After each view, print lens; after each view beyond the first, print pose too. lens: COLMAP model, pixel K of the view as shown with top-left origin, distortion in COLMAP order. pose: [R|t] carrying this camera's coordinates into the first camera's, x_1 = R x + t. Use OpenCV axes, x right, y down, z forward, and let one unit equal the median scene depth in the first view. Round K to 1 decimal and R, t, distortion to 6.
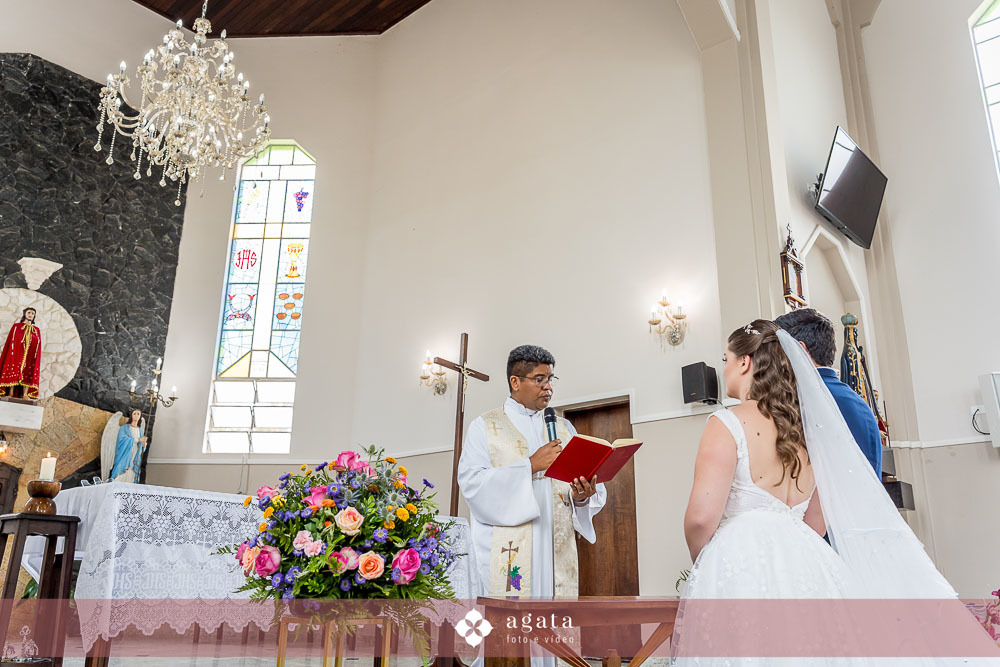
lens RADIAL K [[821.0, 0, 500.0], [0, 821.0, 333.5], [0, 0, 1]] dist [-0.008493, -0.001033]
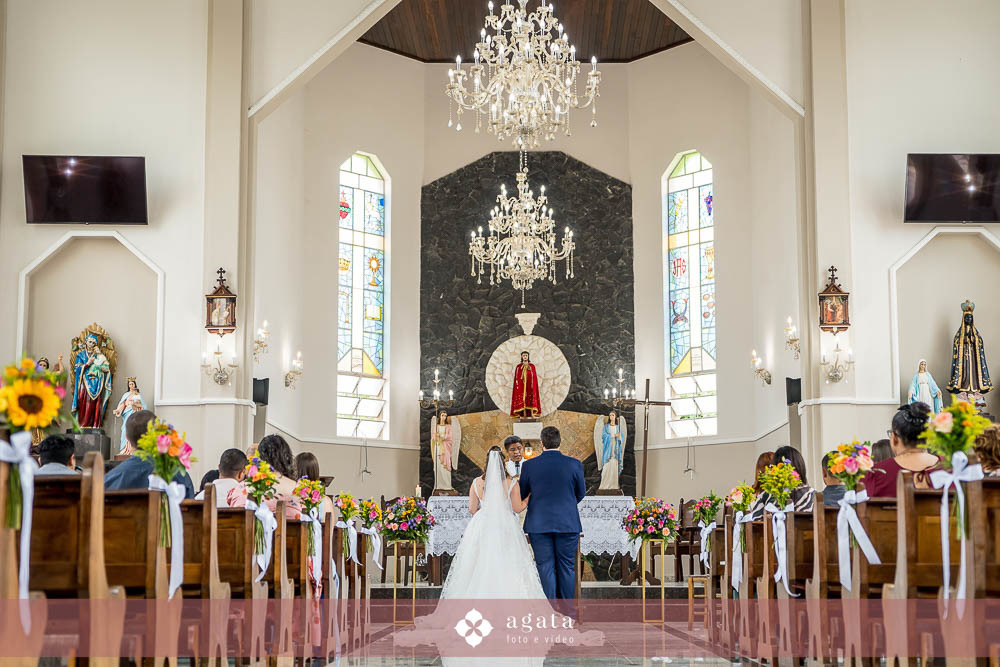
lens RADIAL K [[1790.5, 0, 500.0], [0, 1790.5, 333.5], [0, 0, 1]] dist [0.301474, 0.038481]
pose [[0.661865, -0.116195, -0.740563, 1.544355], [0.236639, 0.969784, 0.059332, -0.235516], [0.711292, -0.214516, 0.669363, -0.983682]]
